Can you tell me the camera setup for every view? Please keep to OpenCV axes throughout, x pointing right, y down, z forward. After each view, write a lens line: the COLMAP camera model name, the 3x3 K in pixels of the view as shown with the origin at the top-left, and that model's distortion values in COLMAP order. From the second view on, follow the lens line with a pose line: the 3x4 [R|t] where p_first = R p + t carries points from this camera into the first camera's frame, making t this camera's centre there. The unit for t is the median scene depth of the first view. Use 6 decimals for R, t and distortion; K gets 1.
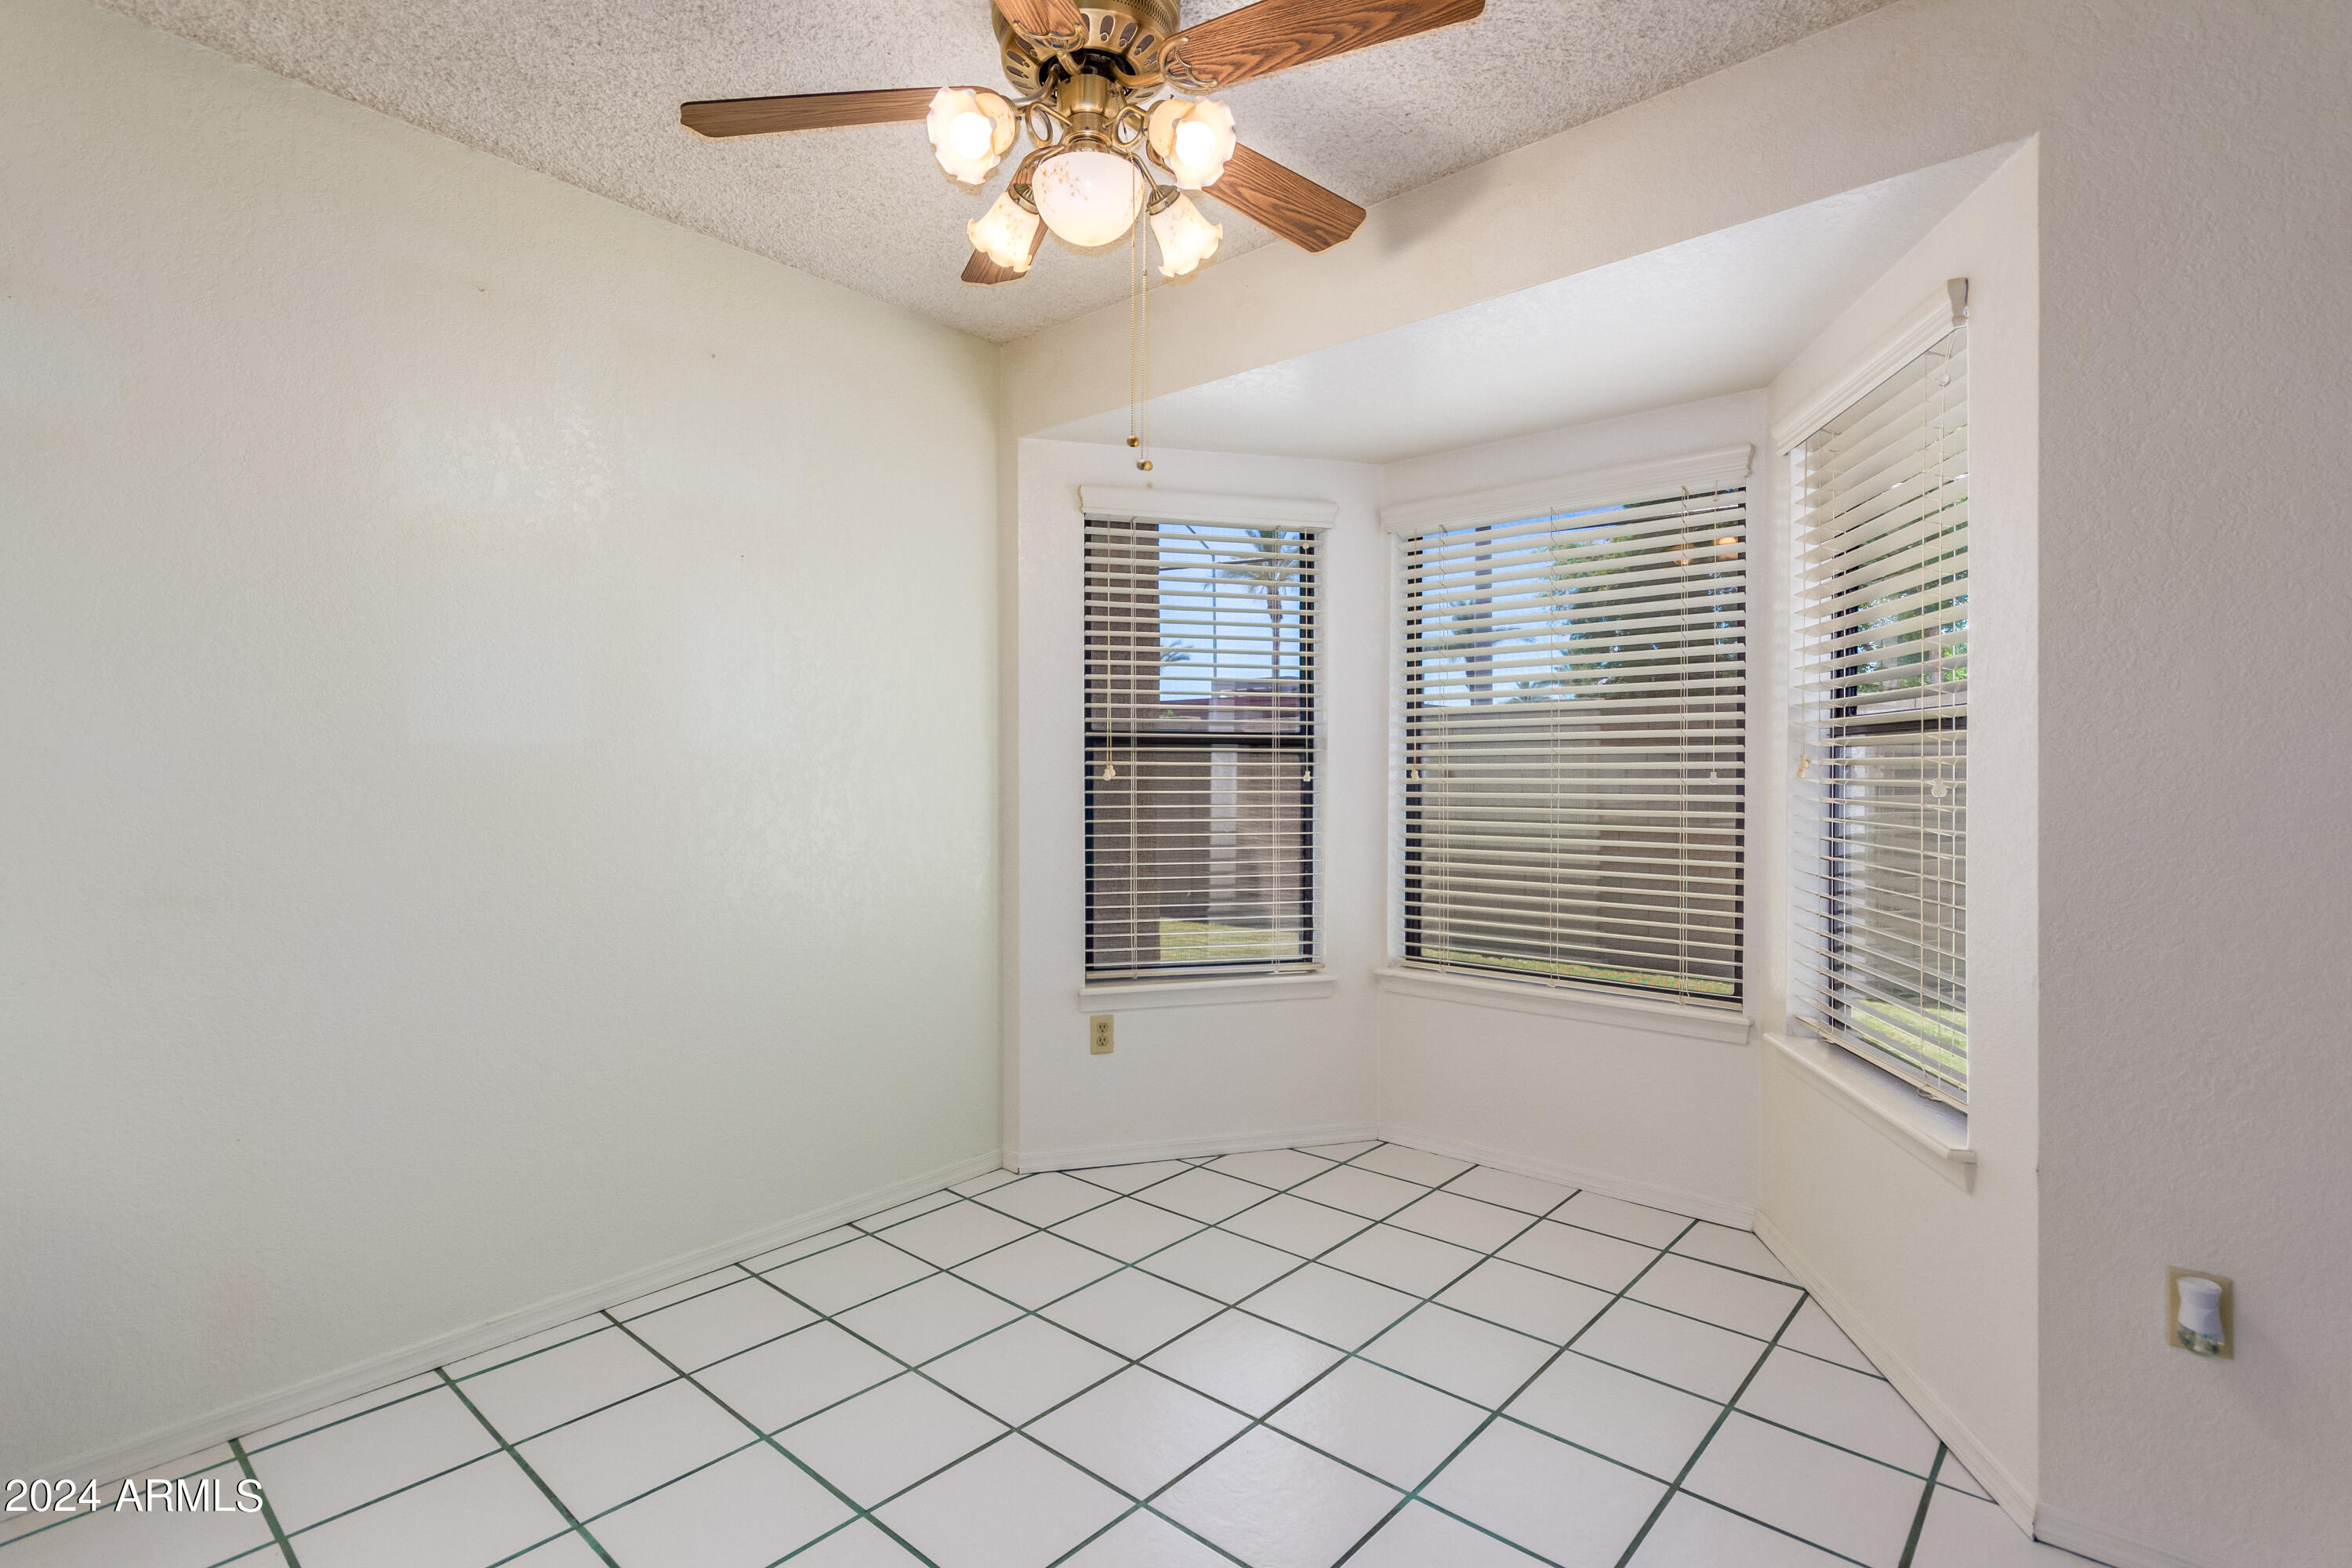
lens RADIAL K [[1102.4, 0, 1178.8], [0, 1102.4, 773.6], [0, 0, 1]] dist [0.000625, 0.000788]
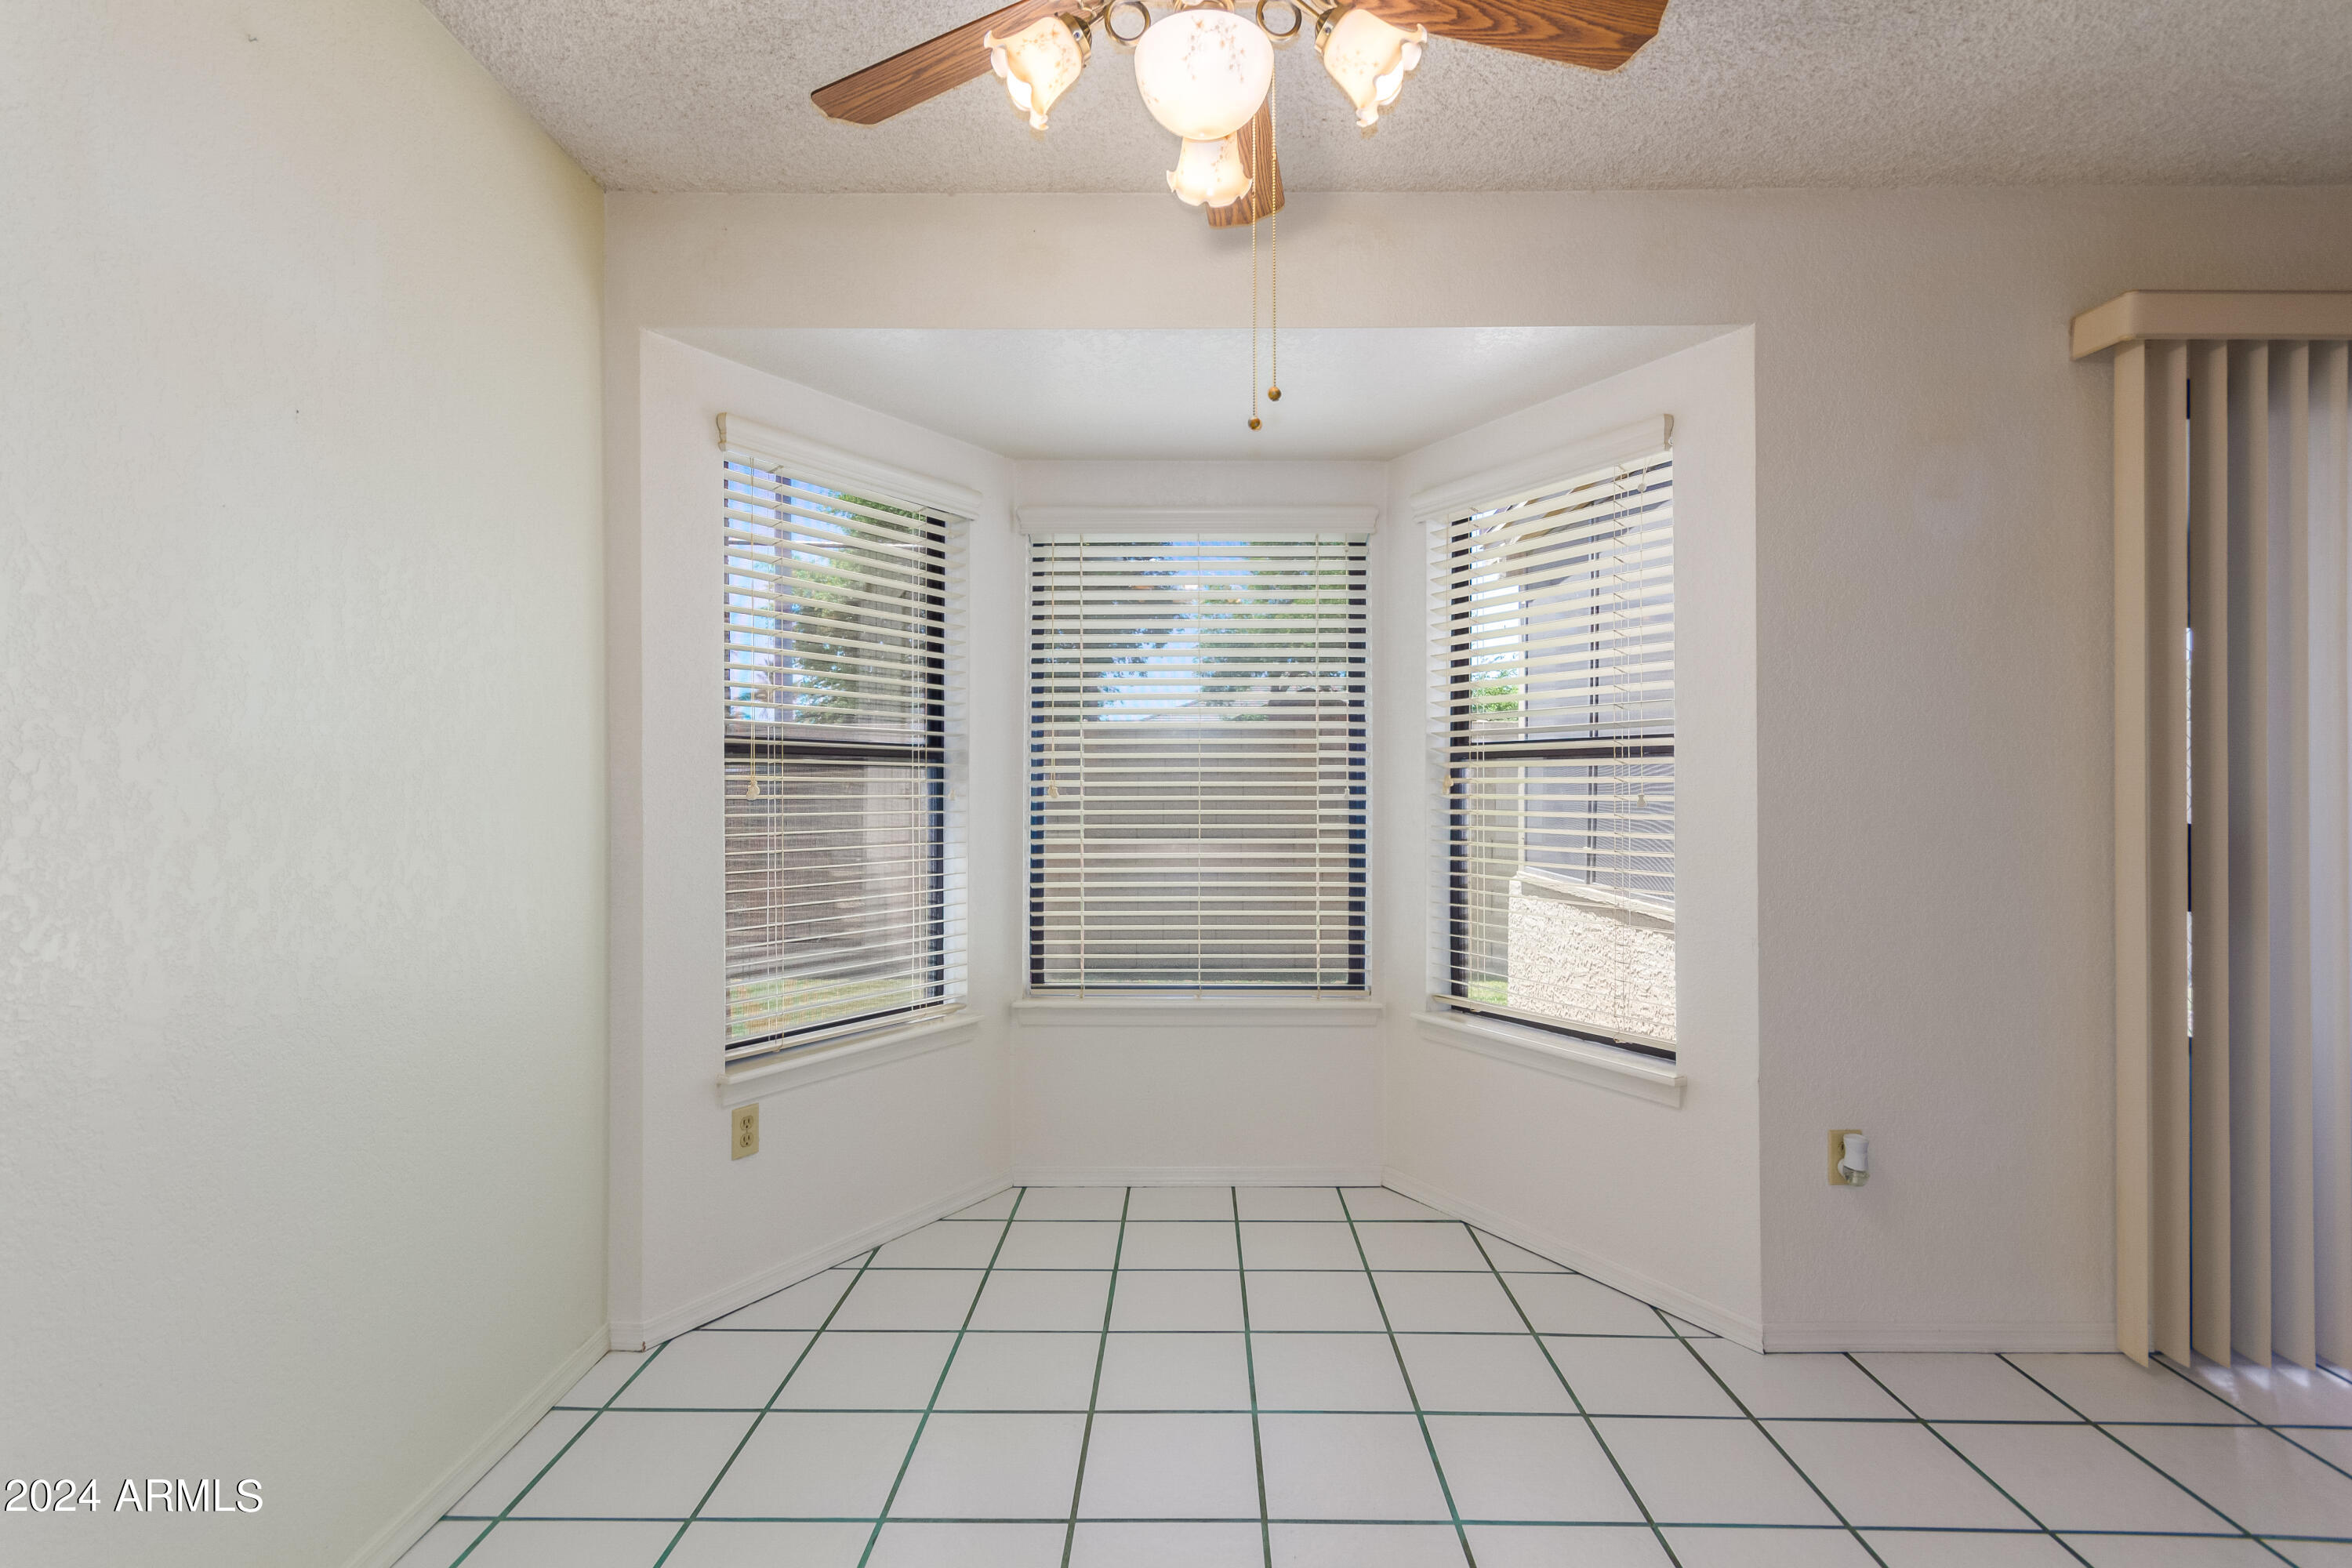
lens RADIAL K [[1094.6, 0, 1182.2], [0, 1094.6, 782.8], [0, 0, 1]] dist [0.008170, 0.000360]
pose [[0.762384, 0.003144, 0.647118, -0.353512], [0.001695, 0.999975, -0.006855, -0.000926], [-0.647123, 0.006323, 0.762359, 0.232230]]
